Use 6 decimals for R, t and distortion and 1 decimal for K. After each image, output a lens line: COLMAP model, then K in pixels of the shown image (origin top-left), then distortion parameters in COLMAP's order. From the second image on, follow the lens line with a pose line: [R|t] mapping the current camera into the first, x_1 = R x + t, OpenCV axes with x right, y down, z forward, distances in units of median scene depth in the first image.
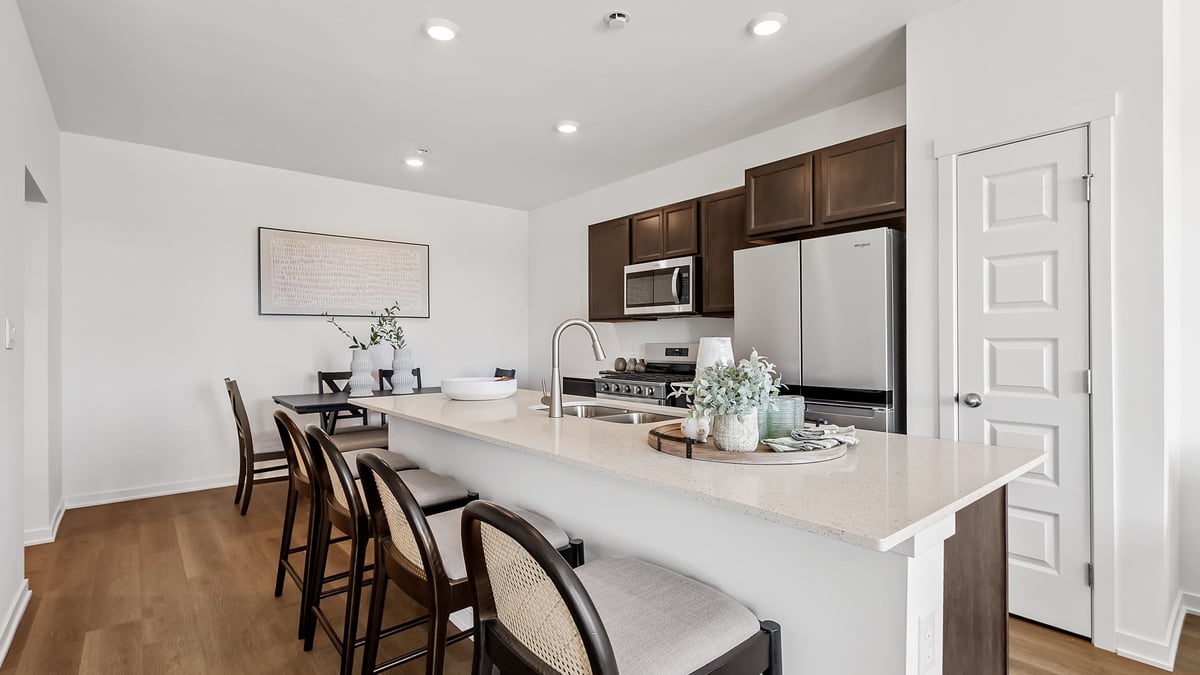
lens RADIAL K [[546.0, 0, 598.2], [0, 546.0, 342.5], [0, 0, 1]] dist [0.002942, -0.002337]
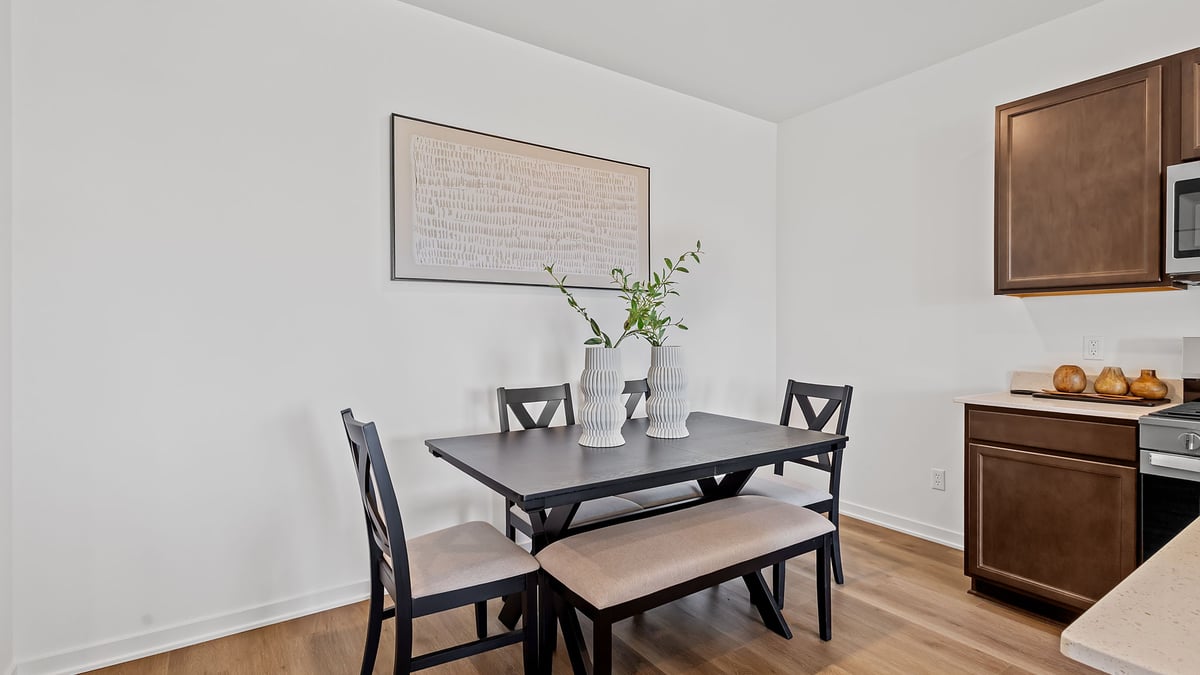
lens RADIAL K [[549.2, 0, 600.0], [0, 549.2, 337.5], [0, 0, 1]] dist [0.003546, -0.000184]
pose [[0.994584, 0.005683, -0.103778, -0.387079], [-0.005034, 0.999966, 0.006509, 0.001301], [0.103812, -0.005951, 0.994579, 0.521157]]
